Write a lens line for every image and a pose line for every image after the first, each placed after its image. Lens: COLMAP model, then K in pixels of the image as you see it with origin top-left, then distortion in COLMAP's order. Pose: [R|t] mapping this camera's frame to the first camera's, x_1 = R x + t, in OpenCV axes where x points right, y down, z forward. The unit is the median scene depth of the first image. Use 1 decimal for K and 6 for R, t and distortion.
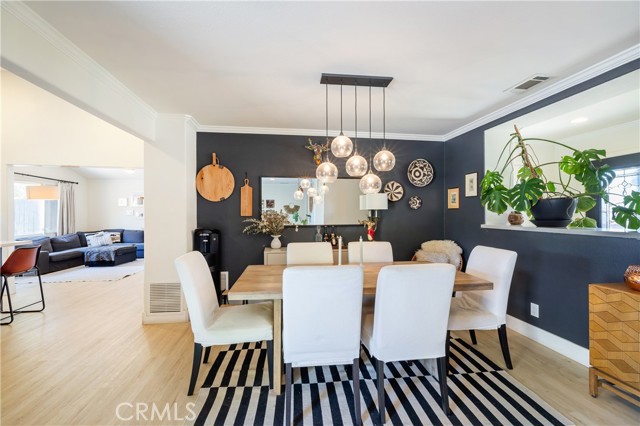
lens RADIAL K [[278.5, 0, 322.7], [0, 278.5, 213.3], [0, 0, 1]] dist [0.003316, 0.000553]
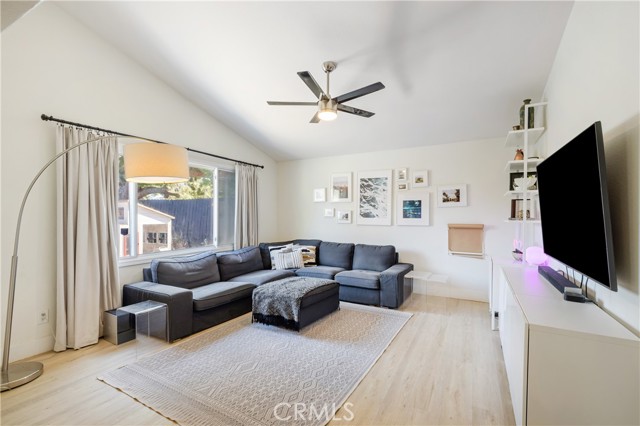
lens RADIAL K [[278.5, 0, 322.7], [0, 278.5, 213.3], [0, 0, 1]] dist [0.003316, 0.000553]
pose [[0.804030, -0.000829, -0.594588, -0.393075], [-0.000212, 0.999999, -0.001681, 0.000547], [0.594588, 0.001477, 0.804029, 0.579500]]
